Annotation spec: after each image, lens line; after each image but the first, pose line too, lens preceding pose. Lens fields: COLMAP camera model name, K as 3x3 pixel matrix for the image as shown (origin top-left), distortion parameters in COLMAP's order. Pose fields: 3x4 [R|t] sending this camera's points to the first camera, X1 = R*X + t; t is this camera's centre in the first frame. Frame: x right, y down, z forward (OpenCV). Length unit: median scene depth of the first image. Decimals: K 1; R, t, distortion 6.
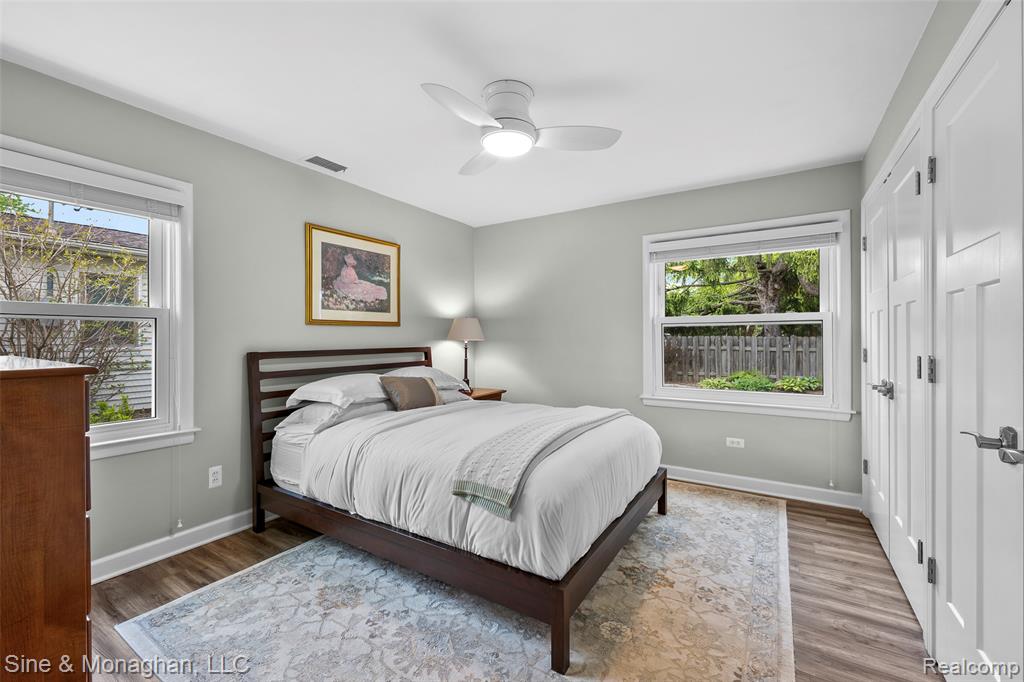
lens RADIAL K [[416.4, 0, 511.9], [0, 416.4, 337.0], [0, 0, 1]] dist [-0.012236, 0.001117]
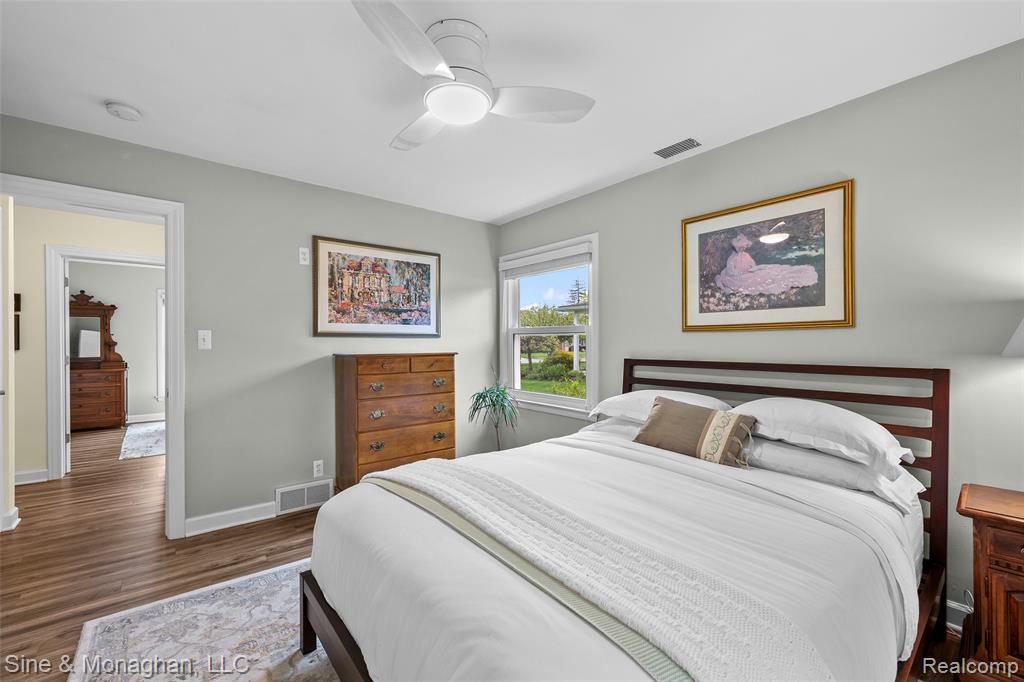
lens RADIAL K [[416.4, 0, 512.0], [0, 416.4, 343.5], [0, 0, 1]] dist [-0.012236, 0.001117]
pose [[-0.302850, 0.000374, -0.953038, 0.454571], [-0.000762, 1.000000, 0.000634, -0.004505], [0.953038, 0.000918, -0.302849, 0.854233]]
